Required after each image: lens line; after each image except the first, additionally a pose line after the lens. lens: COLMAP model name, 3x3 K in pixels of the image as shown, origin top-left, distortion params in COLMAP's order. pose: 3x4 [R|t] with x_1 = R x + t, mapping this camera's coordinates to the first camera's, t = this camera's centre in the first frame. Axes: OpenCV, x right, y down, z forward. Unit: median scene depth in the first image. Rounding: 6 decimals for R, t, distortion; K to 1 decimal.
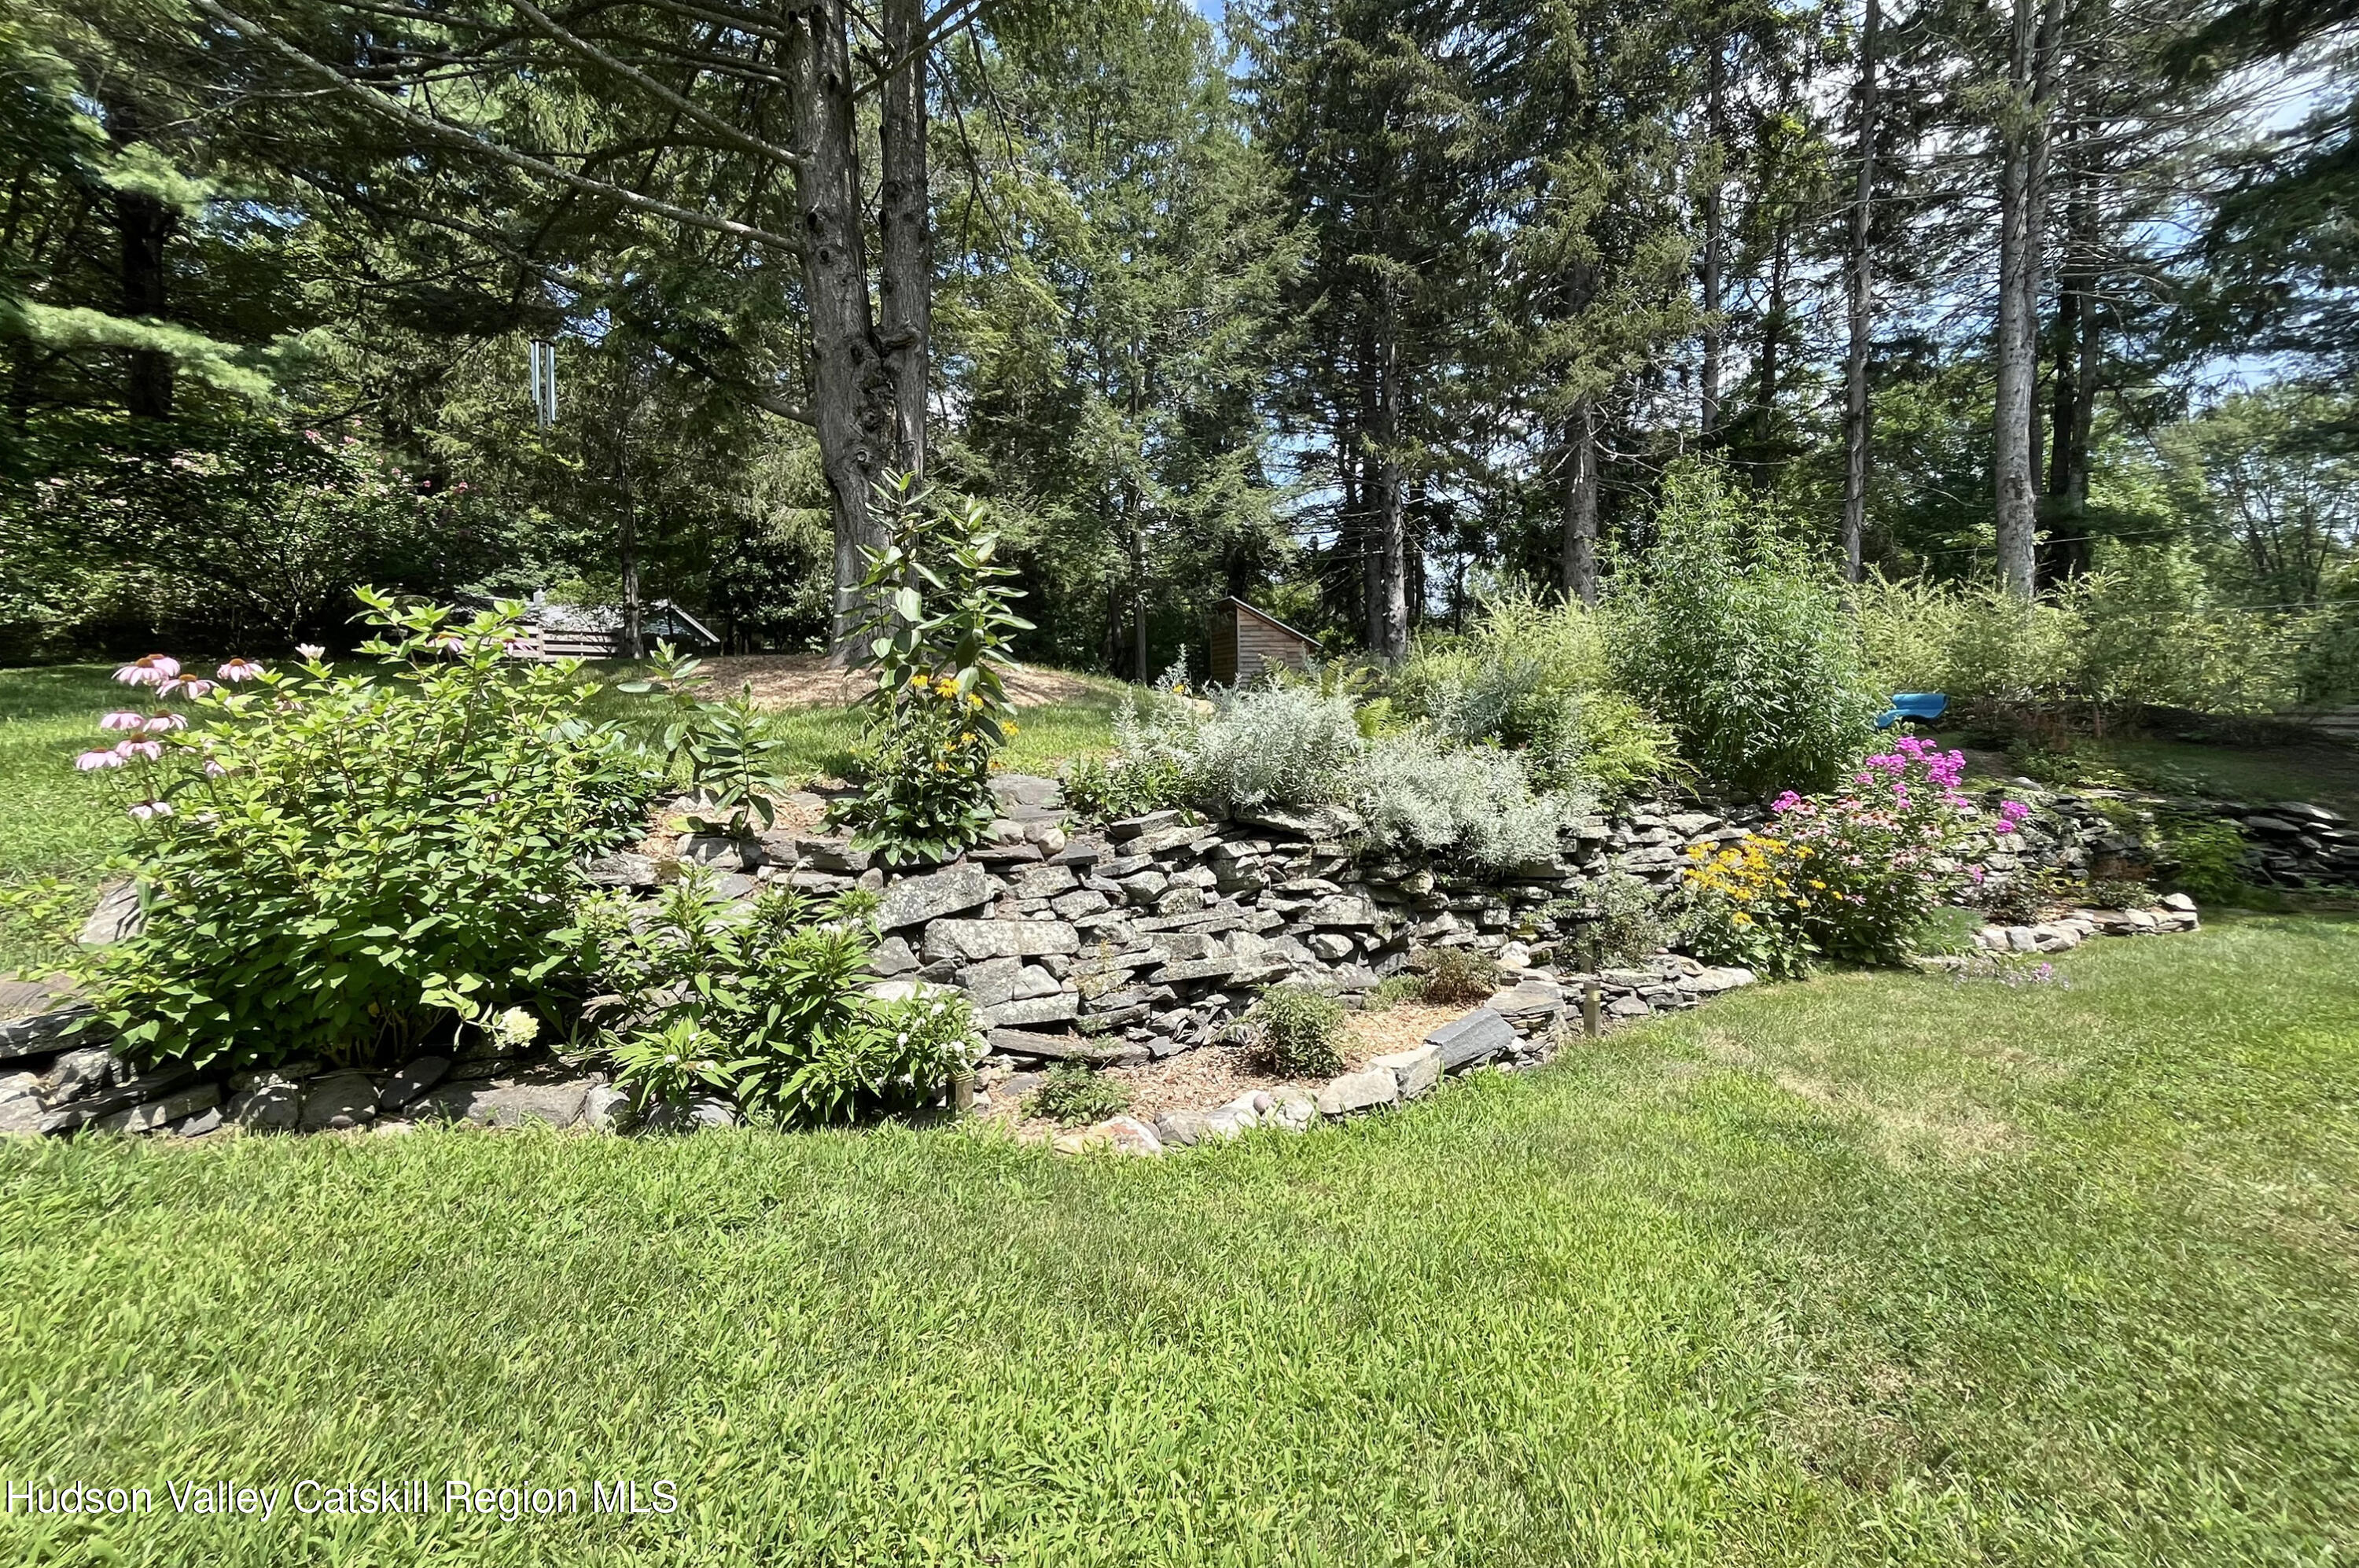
lens RADIAL K [[994.0, 0, 1195.7], [0, 994.0, 778.5], [0, 0, 1]] dist [-0.003583, -0.000529]
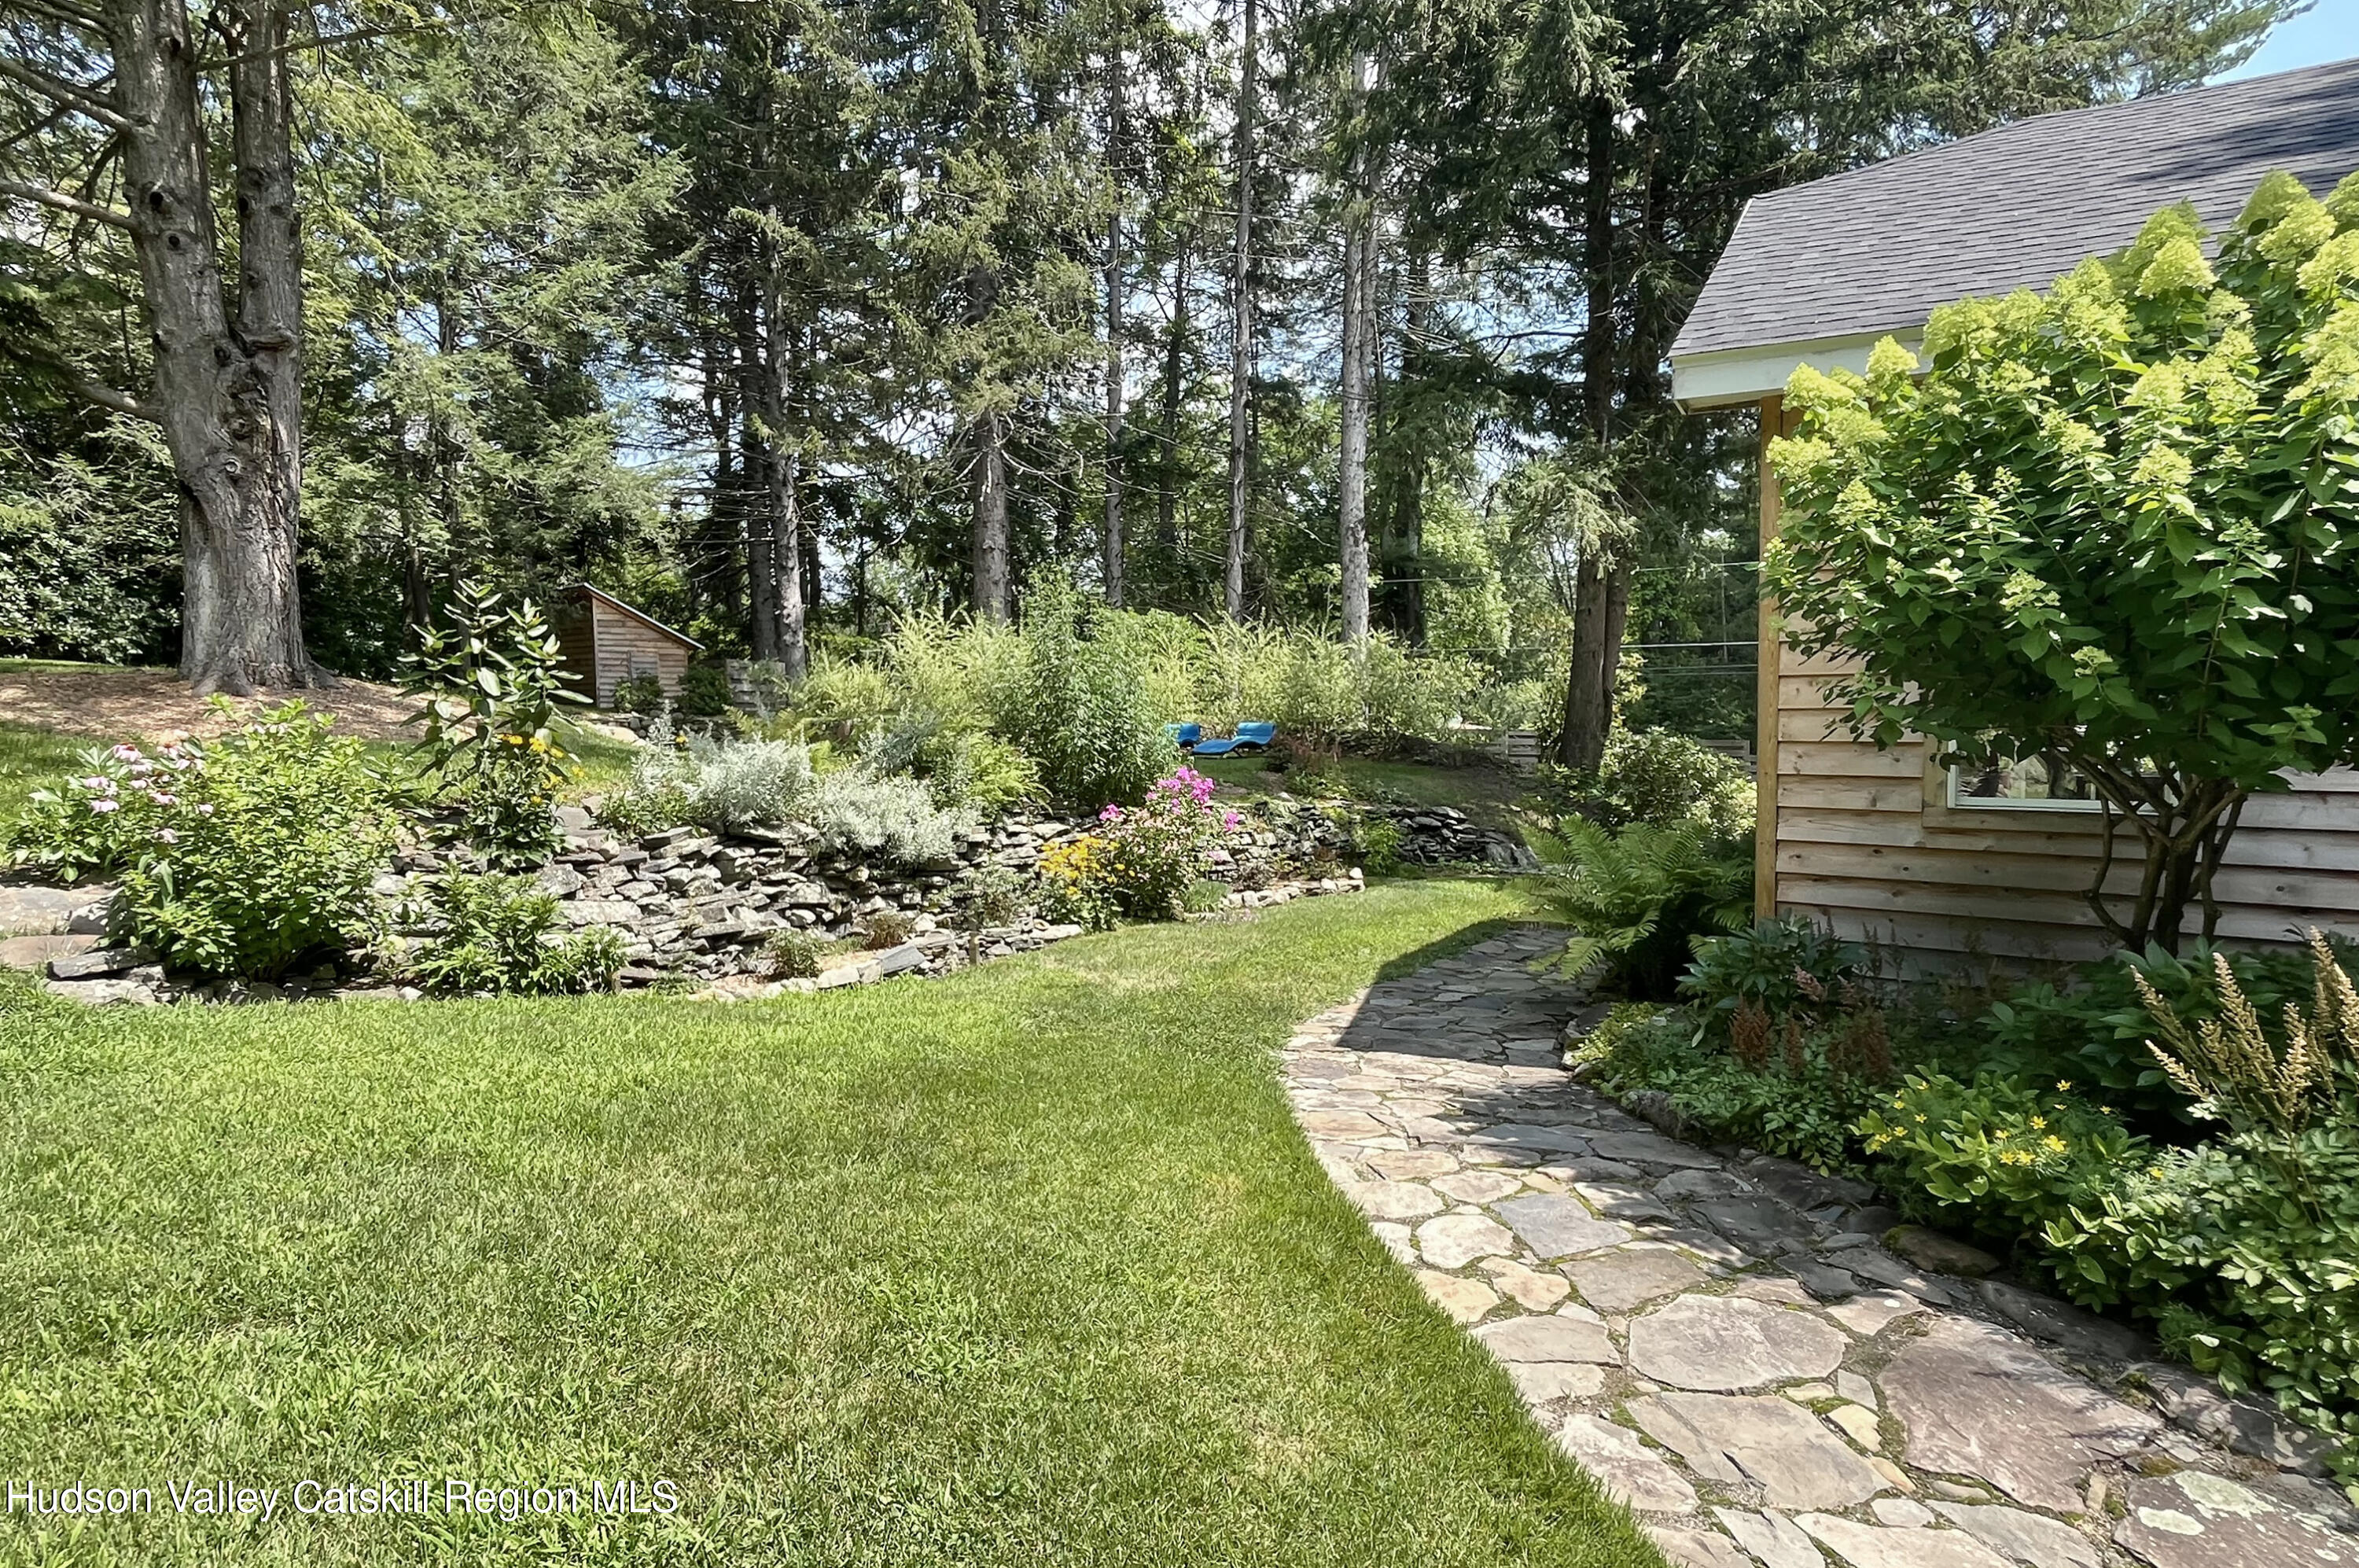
lens RADIAL K [[1271.1, 0, 1200.4], [0, 1271.1, 796.5], [0, 0, 1]] dist [0.004373, 0.001220]
pose [[0.867726, -0.017378, 0.496739, -0.173318], [0.019505, 0.999809, 0.000907, 0.000449], [-0.496660, 0.008902, 0.867899, -0.566694]]
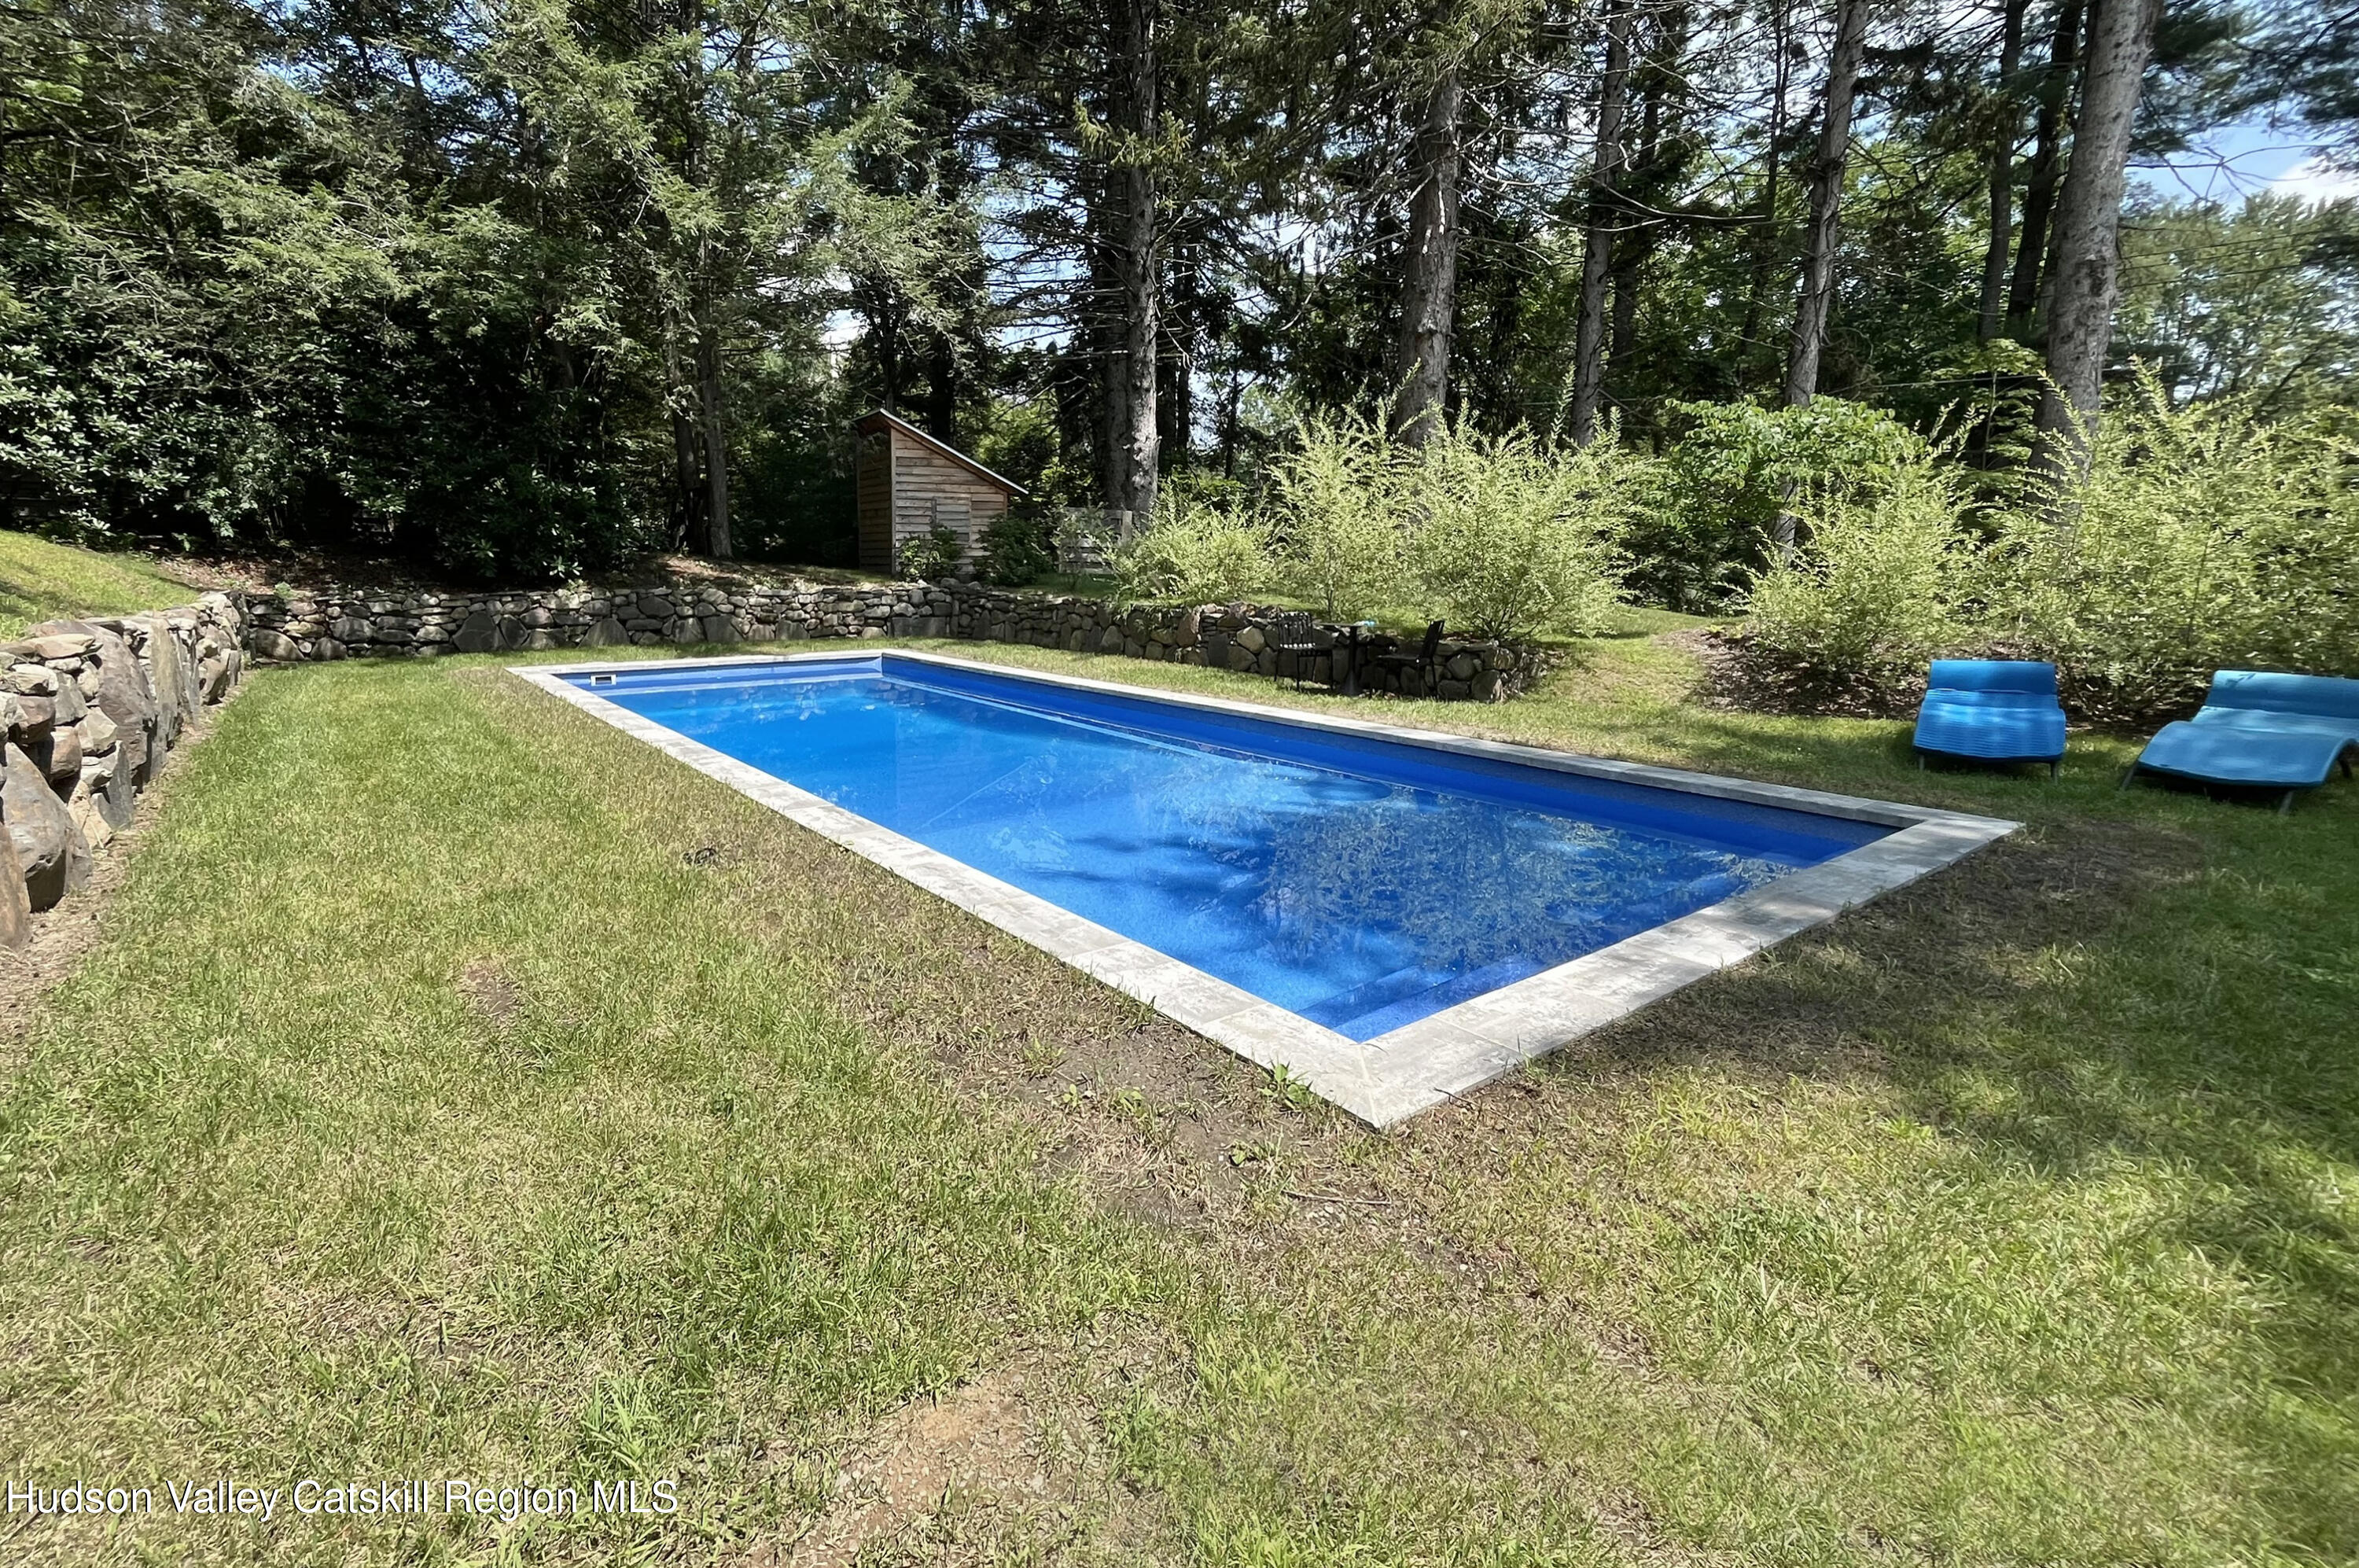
lens RADIAL K [[994.0, 0, 1043.1], [0, 994.0, 750.7], [0, 0, 1]] dist [-0.003583, -0.000529]
pose [[0.996460, 0.007664, 0.083714, 0.322474], [-0.018959, 0.990667, 0.134983, -0.204246], [-0.081898, -0.136092, 0.987305, 1.248748]]
